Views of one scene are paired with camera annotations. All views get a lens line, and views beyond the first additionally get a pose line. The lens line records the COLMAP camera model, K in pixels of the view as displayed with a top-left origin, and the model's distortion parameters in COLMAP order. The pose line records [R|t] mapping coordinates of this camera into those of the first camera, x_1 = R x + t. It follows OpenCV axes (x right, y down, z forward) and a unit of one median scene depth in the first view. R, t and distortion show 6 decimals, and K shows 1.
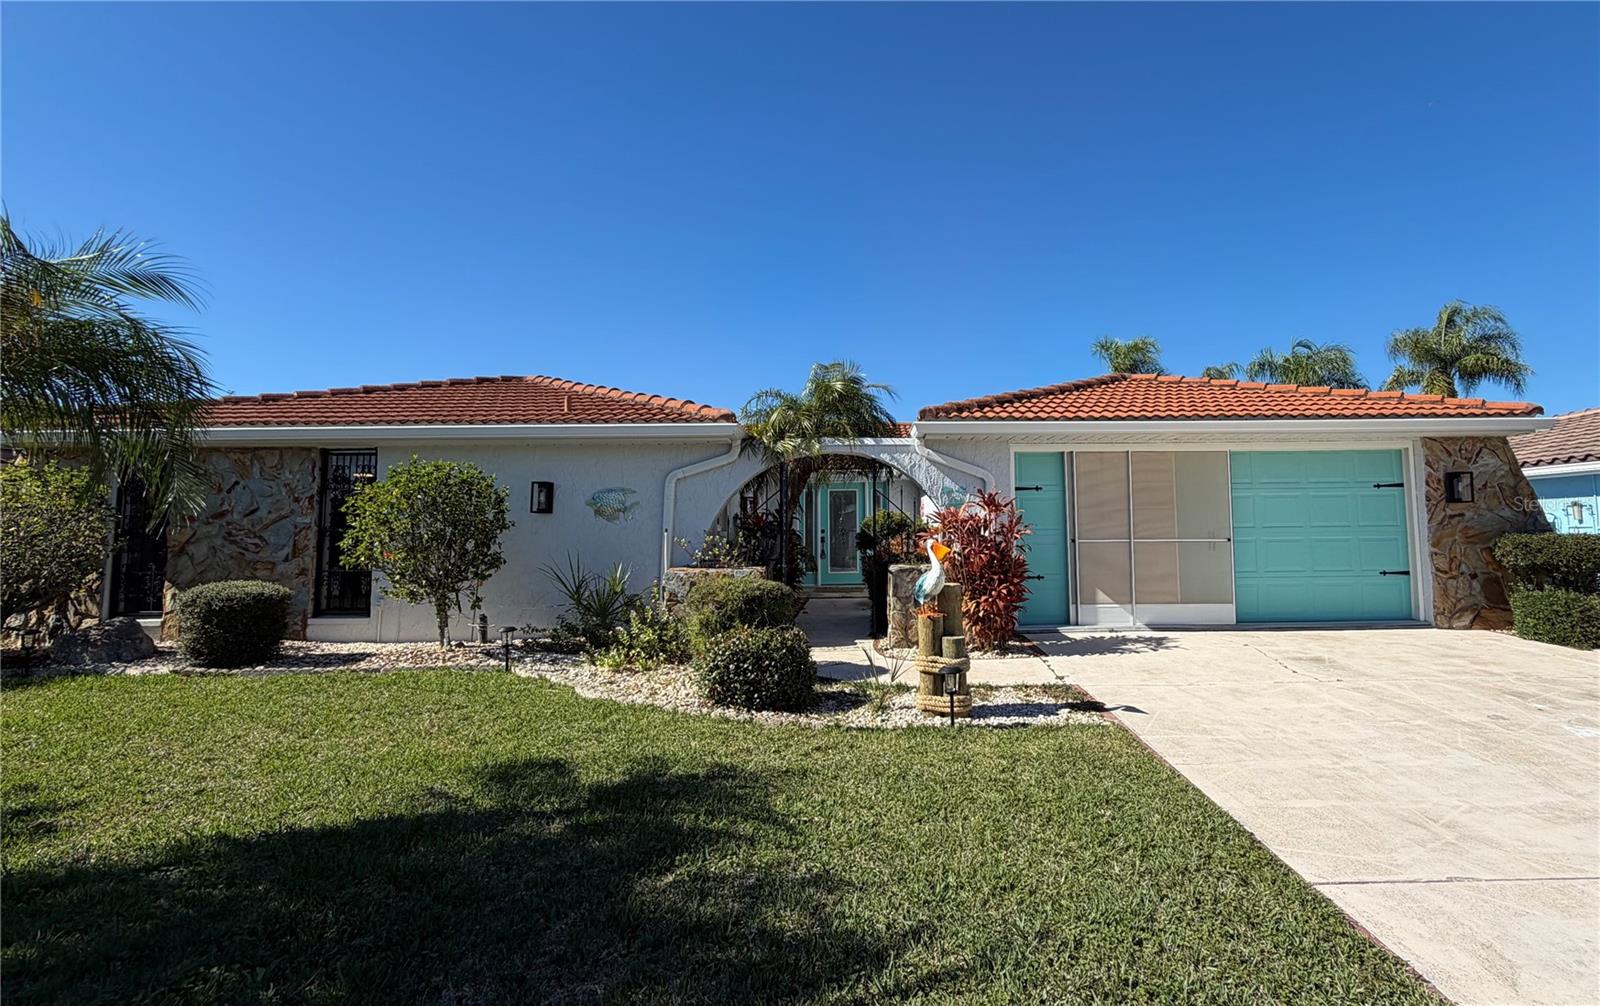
lens RADIAL K [[649.8, 0, 803.3], [0, 649.8, 499.8], [0, 0, 1]] dist [0.000297, 0.000002]
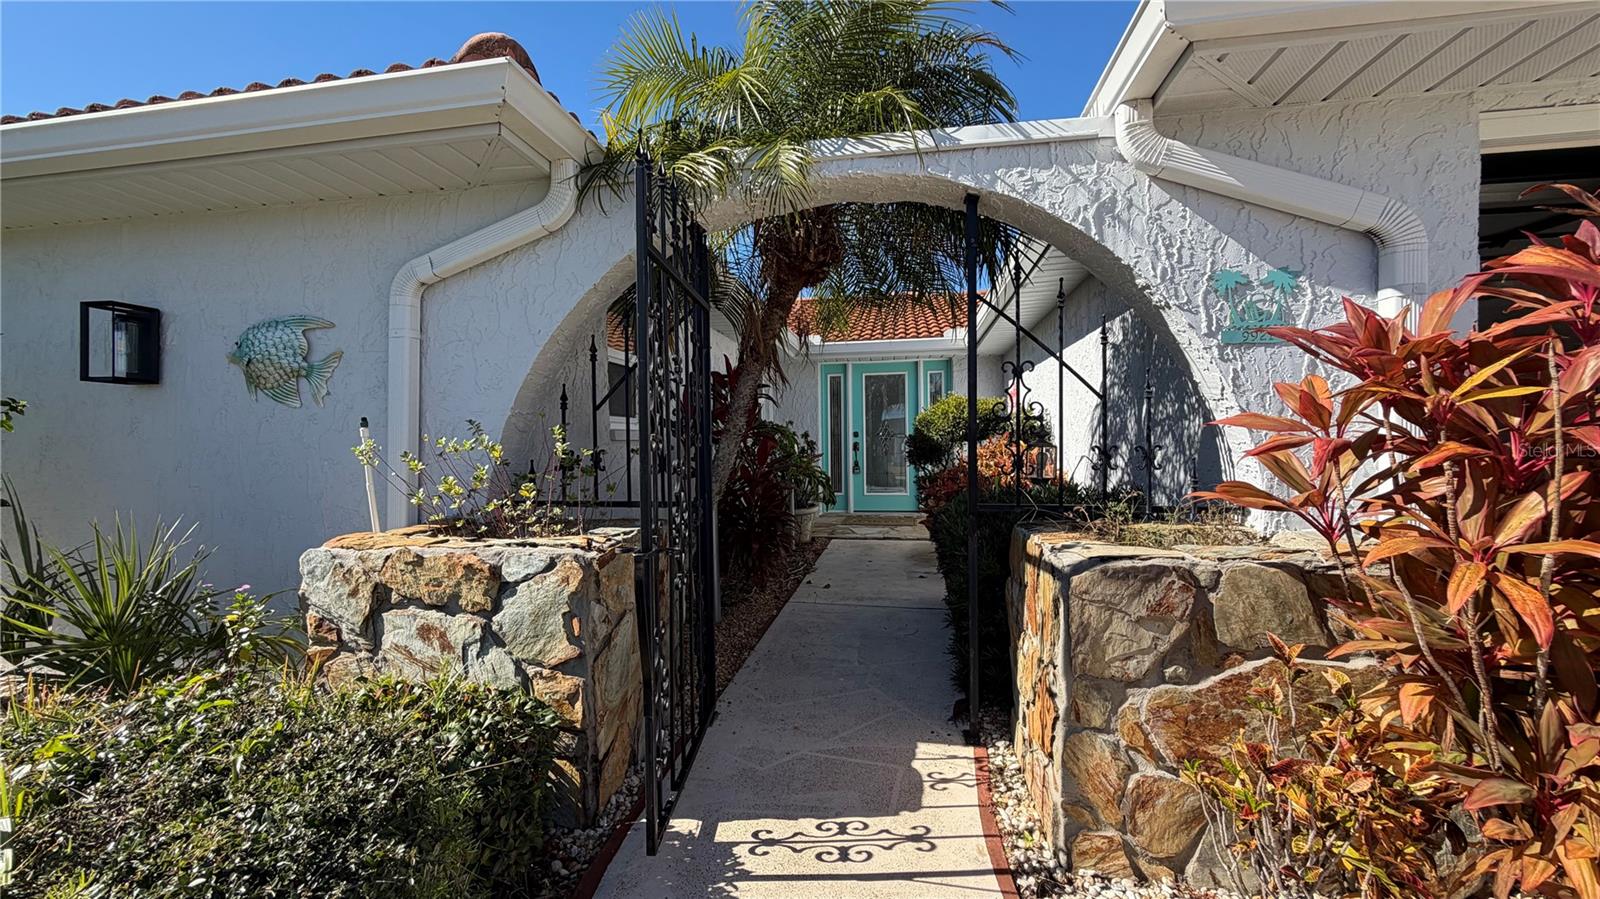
lens RADIAL K [[639.2, 0, 794.8], [0, 639.2, 444.9], [0, 0, 1]] dist [0.001223, -0.000064]
pose [[0.996391, -0.000796, -0.084877, 0.045519], [0.005853, 0.998220, 0.059351, 0.037293], [0.084679, -0.059634, 0.994622, 0.632432]]
